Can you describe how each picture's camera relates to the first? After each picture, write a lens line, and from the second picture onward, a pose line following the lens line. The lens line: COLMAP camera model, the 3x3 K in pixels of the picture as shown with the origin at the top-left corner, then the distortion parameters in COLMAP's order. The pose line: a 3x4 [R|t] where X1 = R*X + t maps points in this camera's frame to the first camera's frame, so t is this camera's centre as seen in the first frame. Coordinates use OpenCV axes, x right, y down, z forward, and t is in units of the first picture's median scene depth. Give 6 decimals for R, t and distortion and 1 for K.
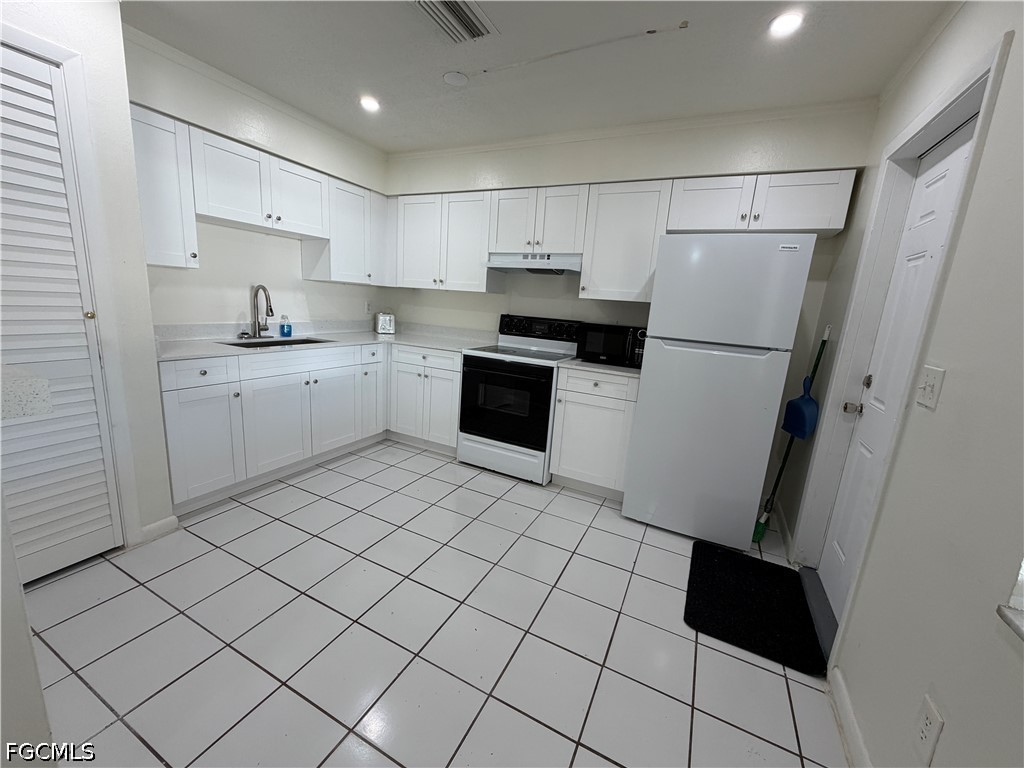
lens RADIAL K [[407.5, 0, 512.0], [0, 407.5, 384.0], [0, 0, 1]] dist [0.000449, 0.000065]
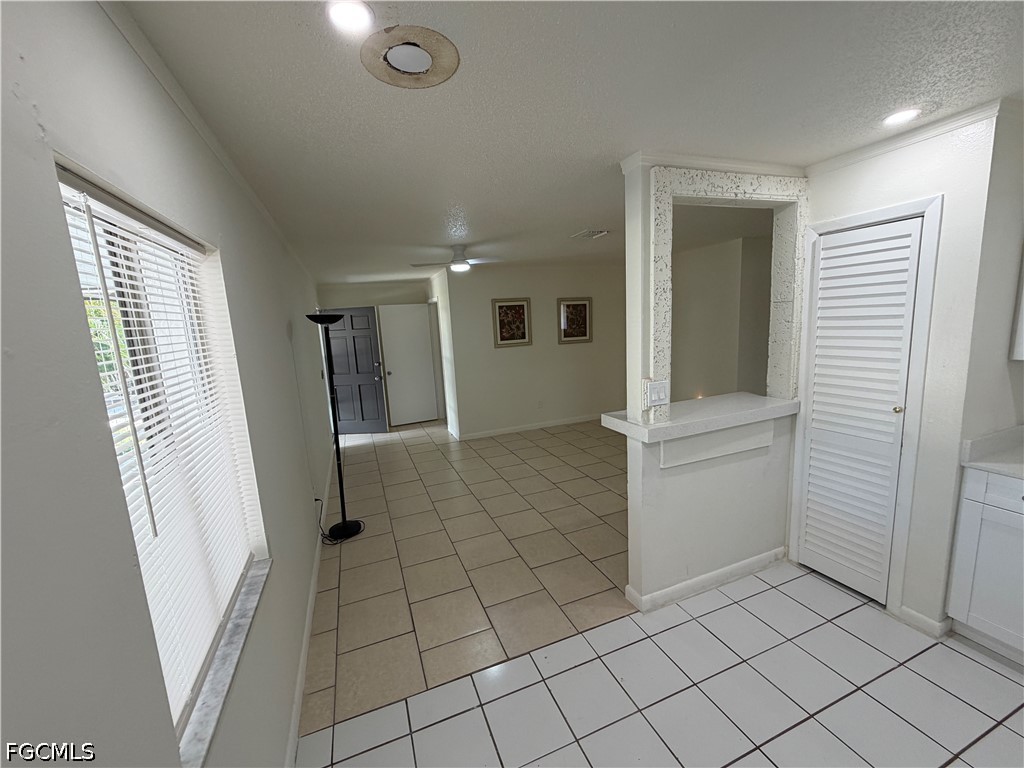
lens RADIAL K [[407.5, 0, 512.0], [0, 407.5, 384.0], [0, 0, 1]] dist [0.000449, 0.000065]
pose [[-0.669753, 0.075937, -0.738691, 0.424221], [-0.146061, 0.961854, 0.231307, -0.245724], [0.728077, 0.262813, -0.633114, 0.634111]]
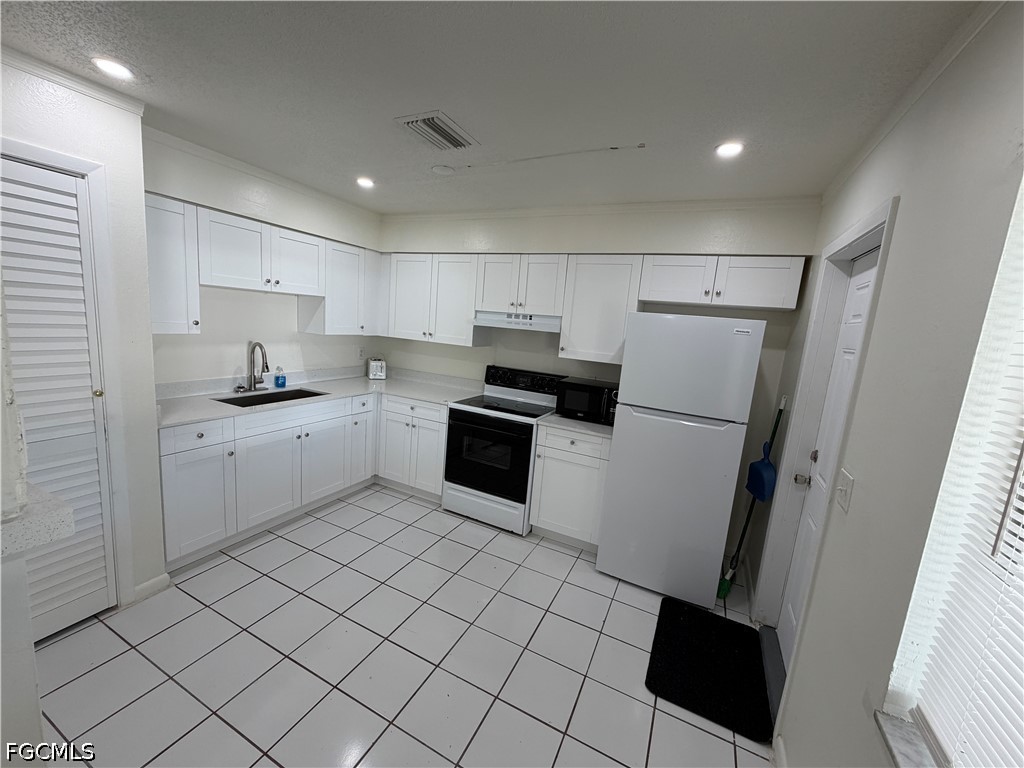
lens RADIAL K [[407.5, 0, 512.0], [0, 407.5, 384.0], [0, 0, 1]] dist [0.000449, 0.000065]
pose [[0.999876, 0.011278, 0.010982, 0.037503], [-0.010783, 0.998965, -0.044198, -0.109352], [-0.011469, 0.044074, 0.998962, -0.068341]]
